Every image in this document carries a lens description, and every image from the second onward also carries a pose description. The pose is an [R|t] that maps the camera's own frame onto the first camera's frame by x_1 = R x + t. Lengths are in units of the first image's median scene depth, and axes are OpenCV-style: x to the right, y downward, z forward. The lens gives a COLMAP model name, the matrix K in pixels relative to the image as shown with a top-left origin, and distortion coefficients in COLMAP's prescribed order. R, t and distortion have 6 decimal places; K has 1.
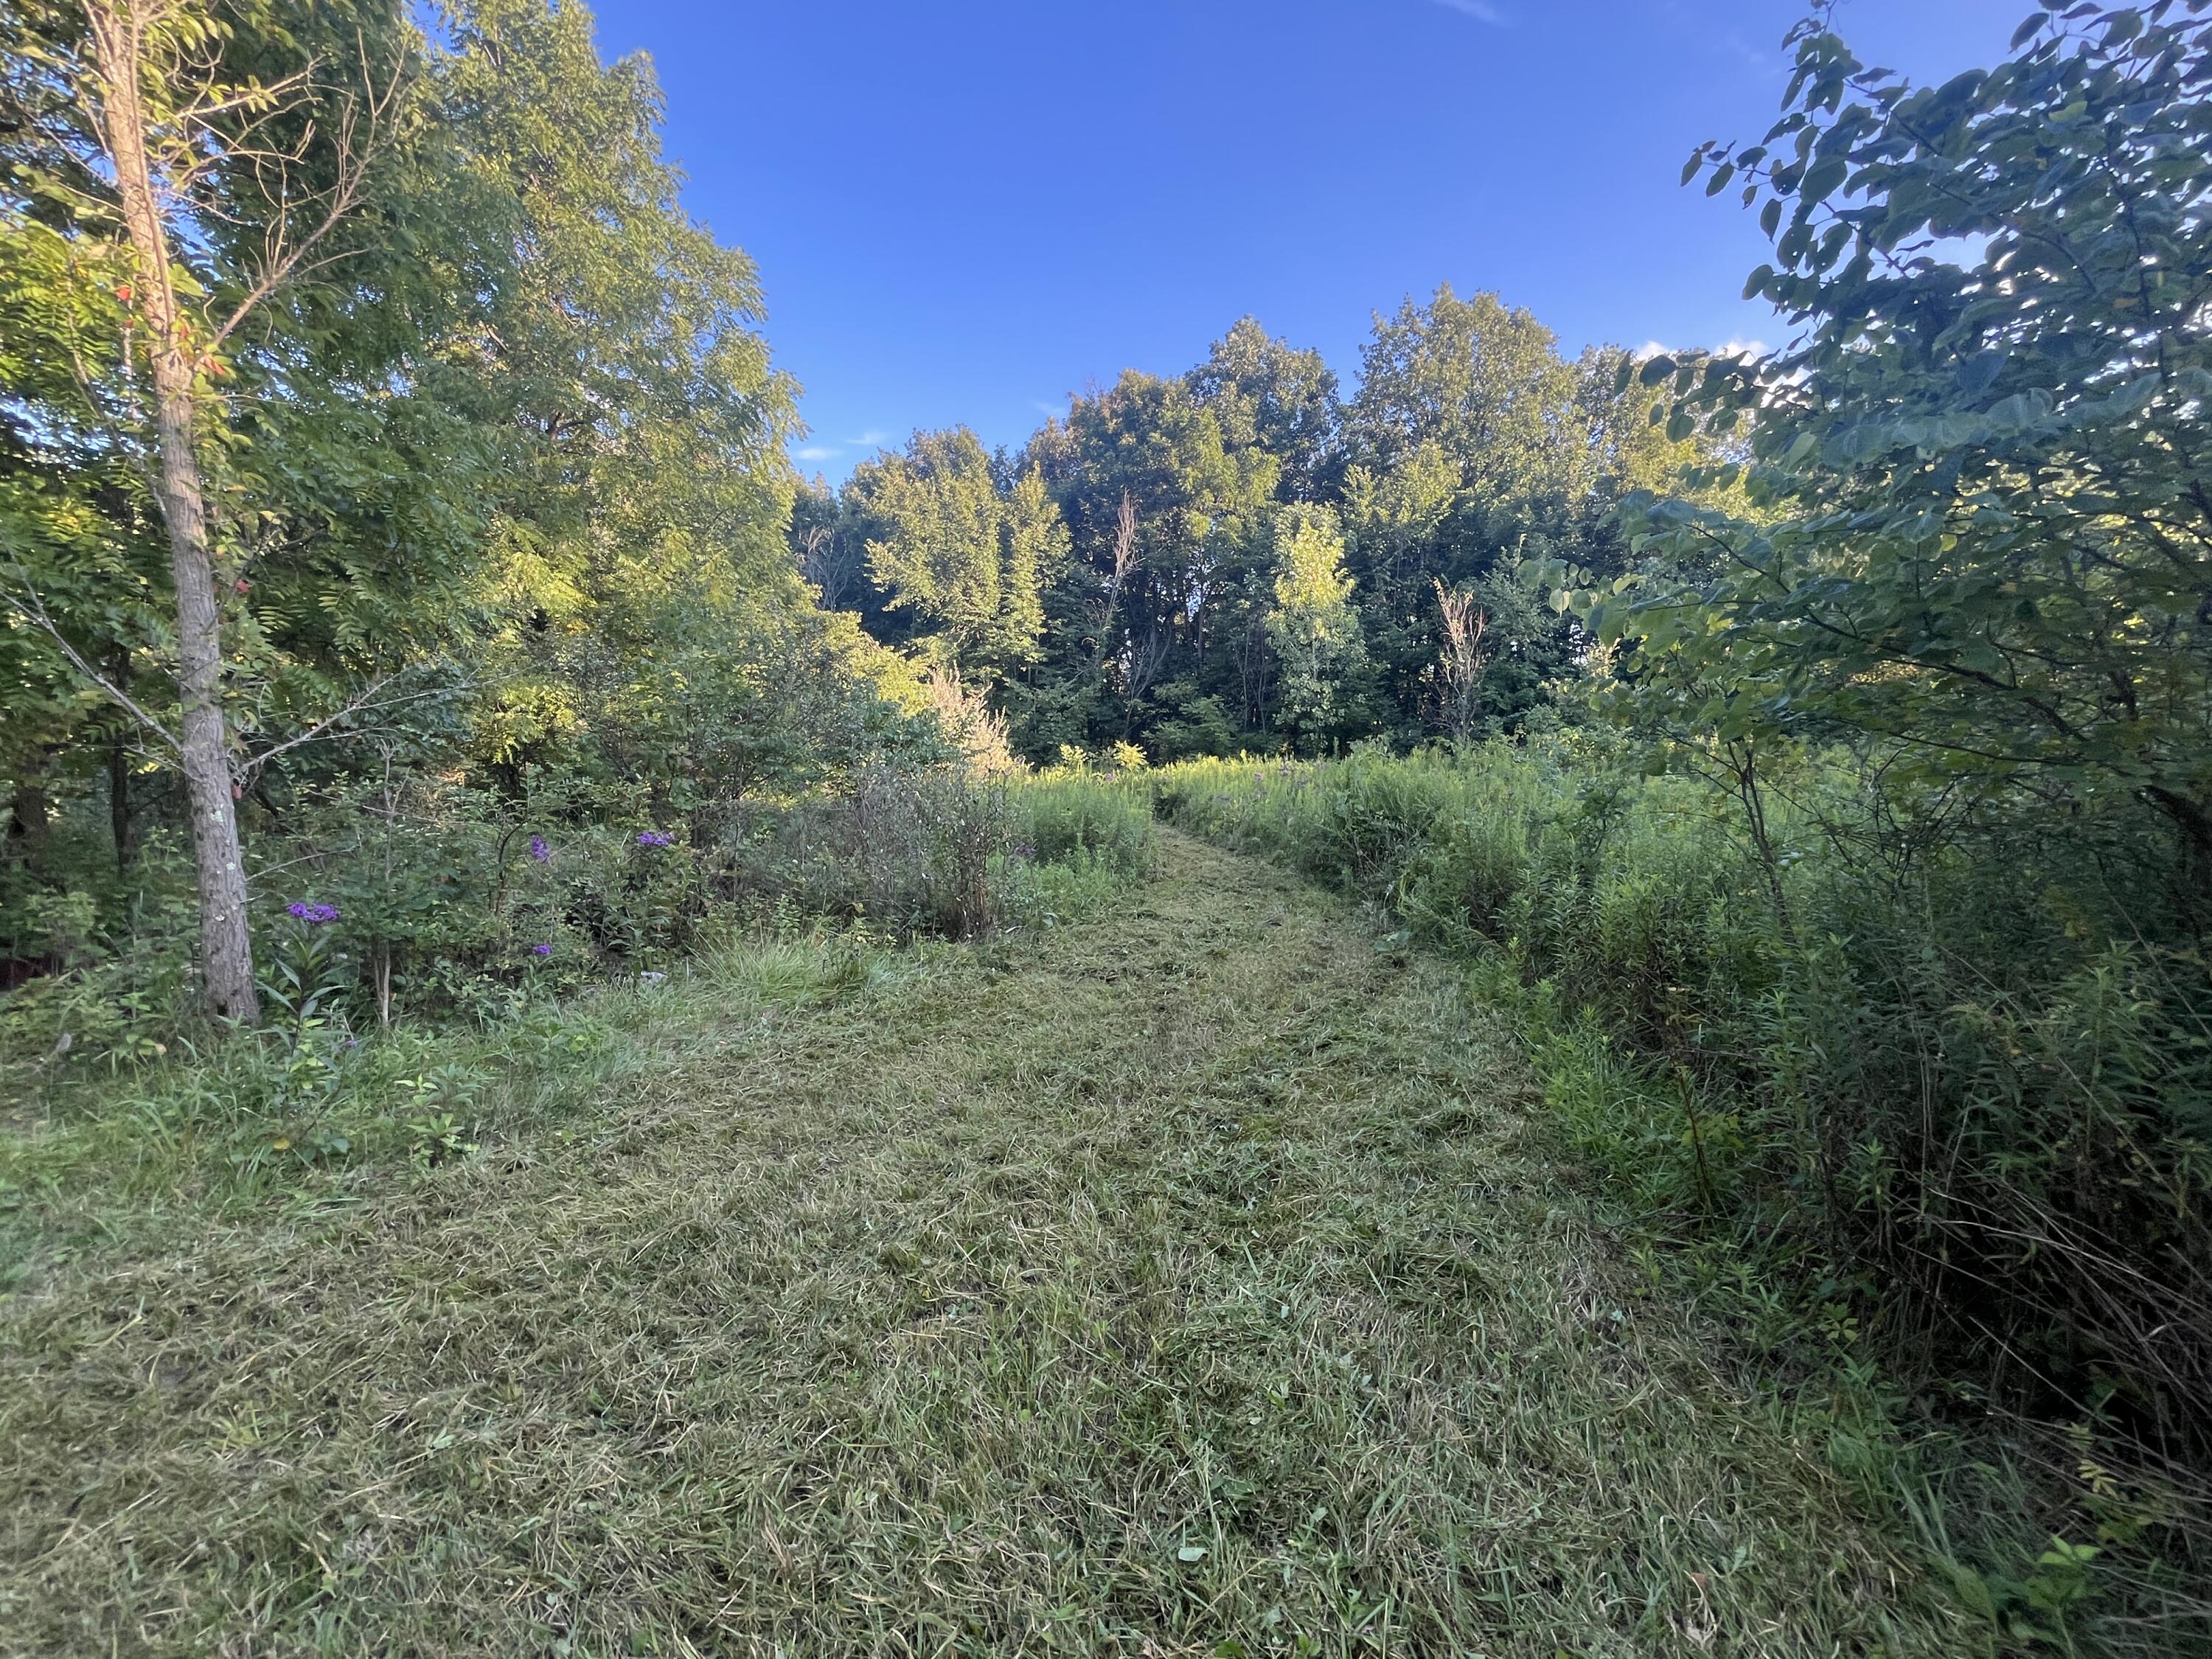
lens RADIAL K [[903.0, 0, 1106.4], [0, 903.0, 829.3], [0, 0, 1]] dist [-0.007831, -0.000193]
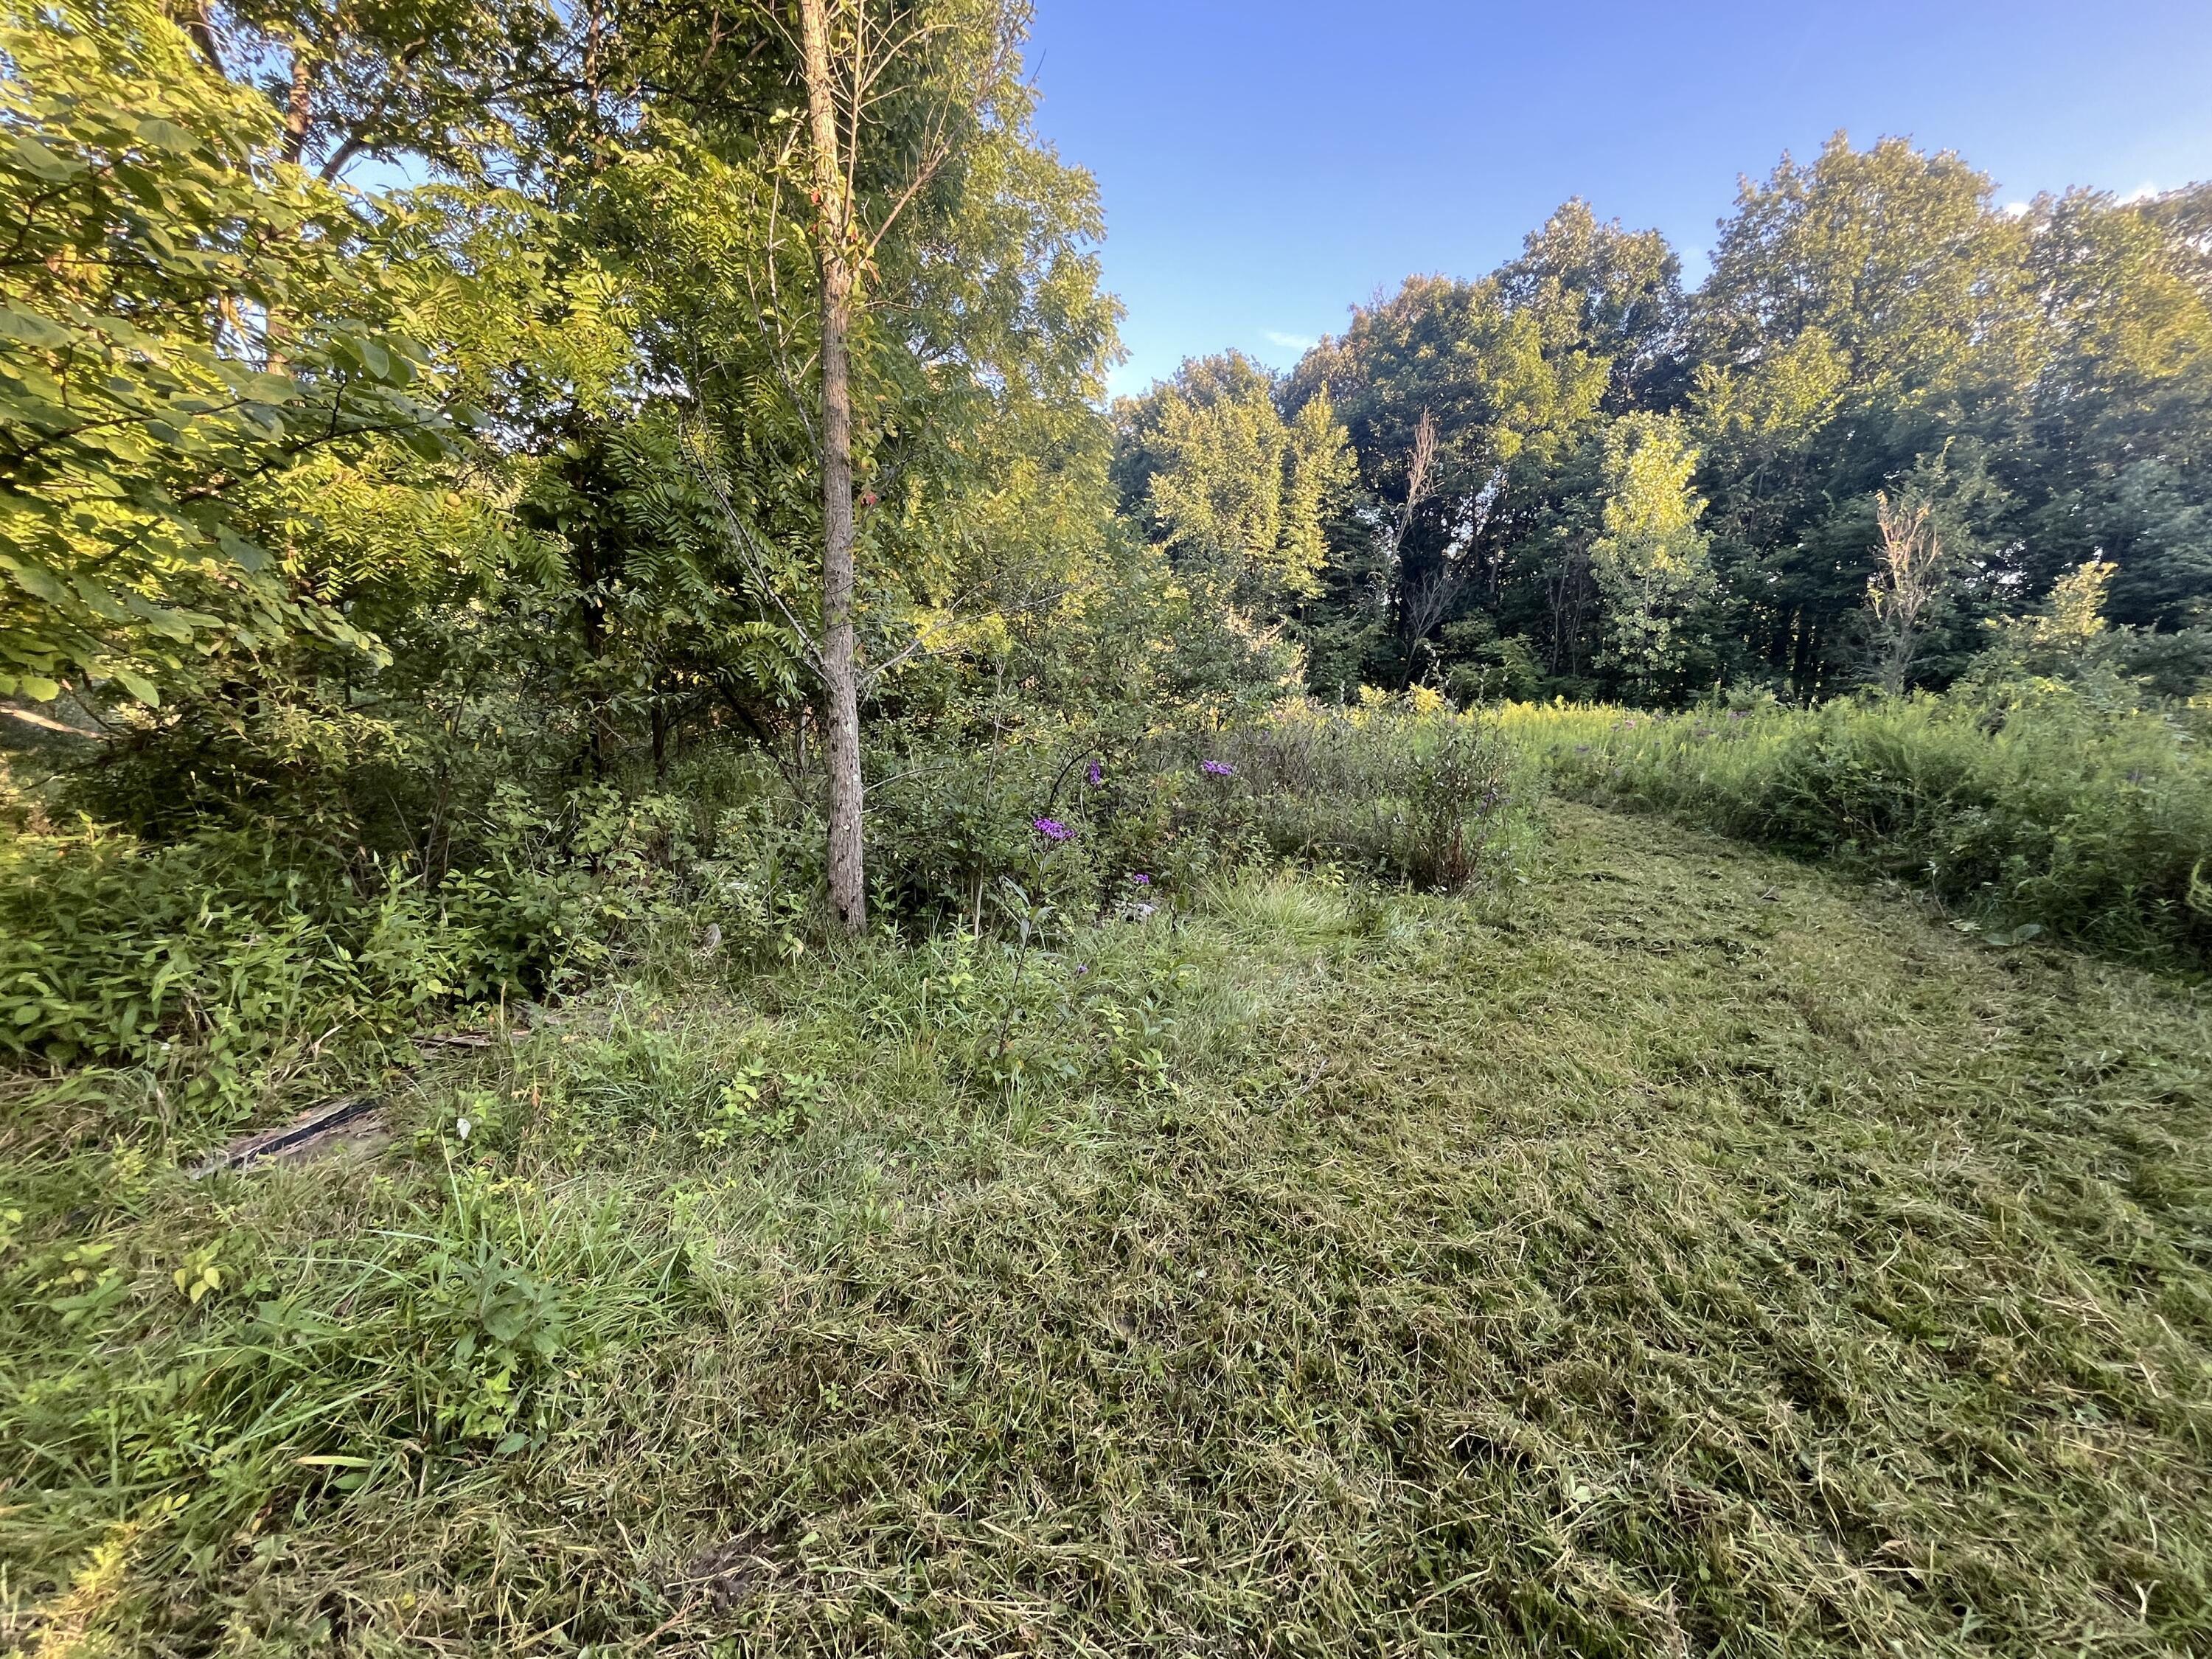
lens RADIAL K [[903.0, 0, 1102.3], [0, 903.0, 832.0], [0, 0, 1]] dist [-0.007831, -0.000193]
pose [[0.968640, 0.058905, -0.241385, -0.131135], [-0.042588, 0.996475, 0.072270, 0.004783], [0.244792, -0.059723, 0.967735, 0.017450]]
